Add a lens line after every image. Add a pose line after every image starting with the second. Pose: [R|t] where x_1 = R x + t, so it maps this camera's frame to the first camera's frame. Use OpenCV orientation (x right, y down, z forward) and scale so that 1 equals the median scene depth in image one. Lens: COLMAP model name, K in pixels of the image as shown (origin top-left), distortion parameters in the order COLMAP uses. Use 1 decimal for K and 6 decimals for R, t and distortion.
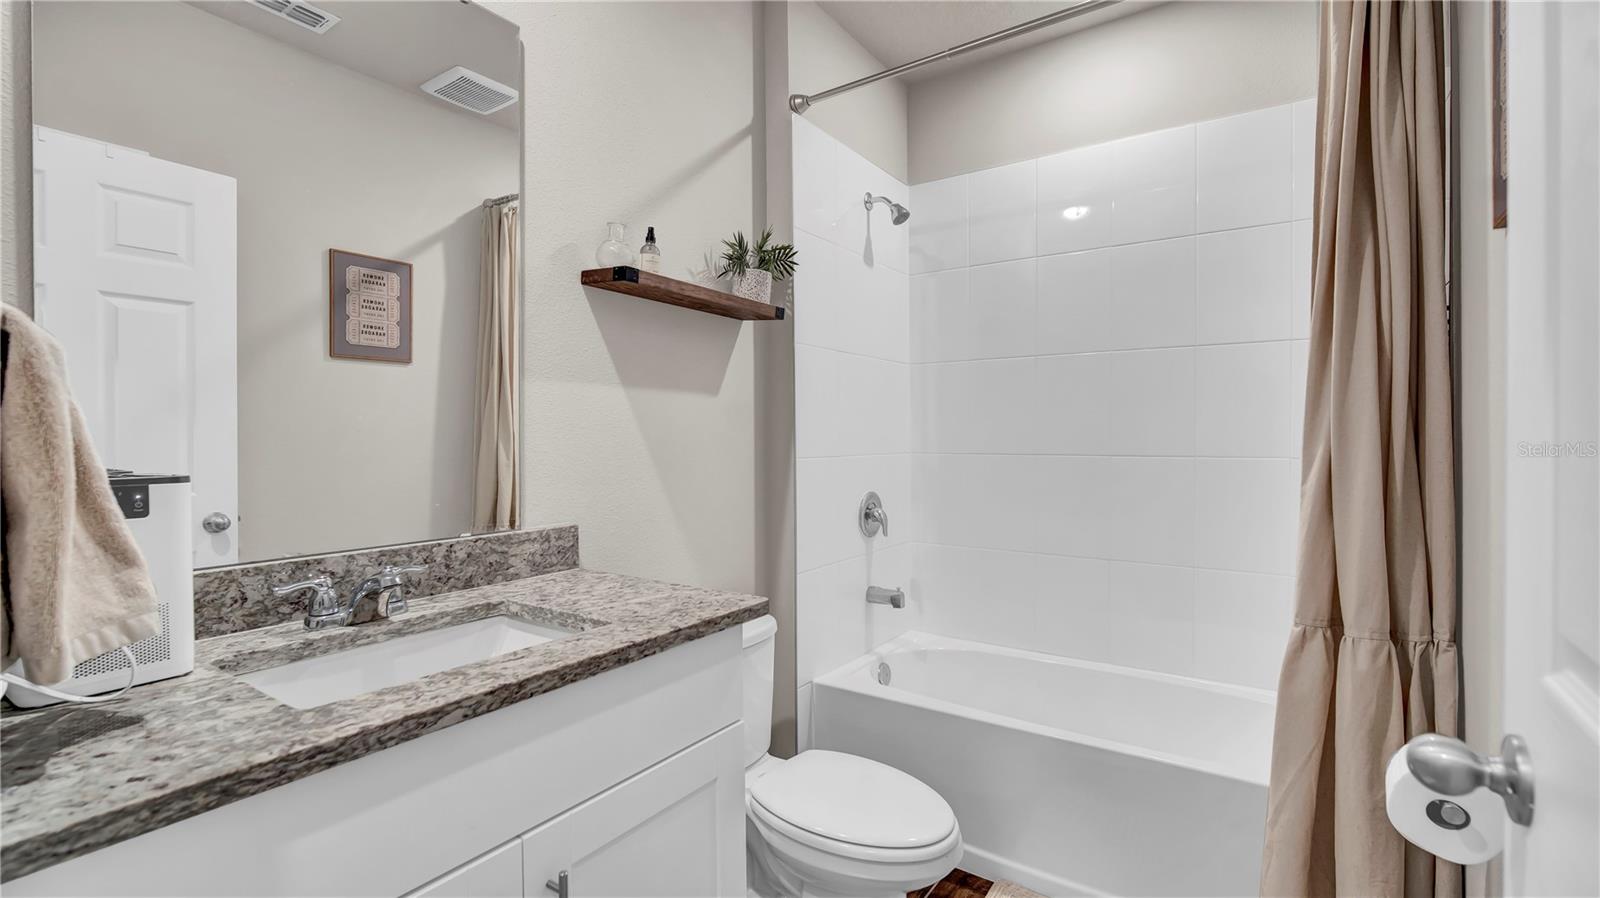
lens RADIAL K [[707.1, 0, 780.2], [0, 707.1, 451.6], [0, 0, 1]] dist [-0.009559, 0.000381]
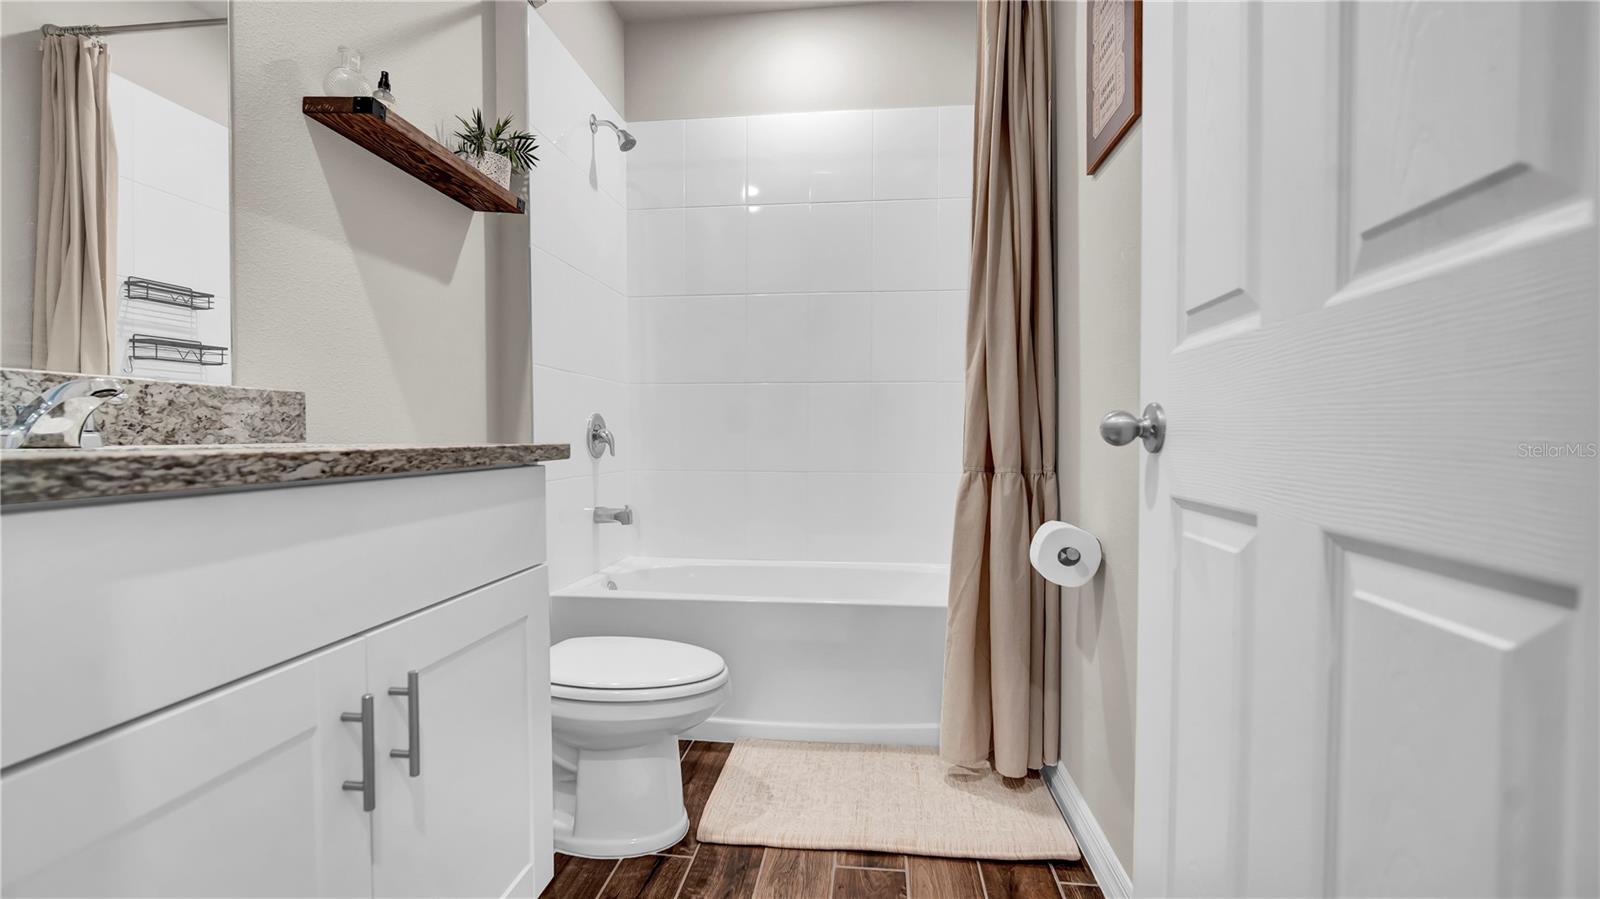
lens RADIAL K [[697.0, 0, 800.1], [0, 697.0, 444.6], [0, 0, 1]] dist [-0.016400, 0.006096]
pose [[0.880671, -0.008264, 0.473657, -0.168570], [0.001022, 0.999879, 0.015546, 0.167078], [-0.473728, -0.013207, 0.880572, -0.022633]]
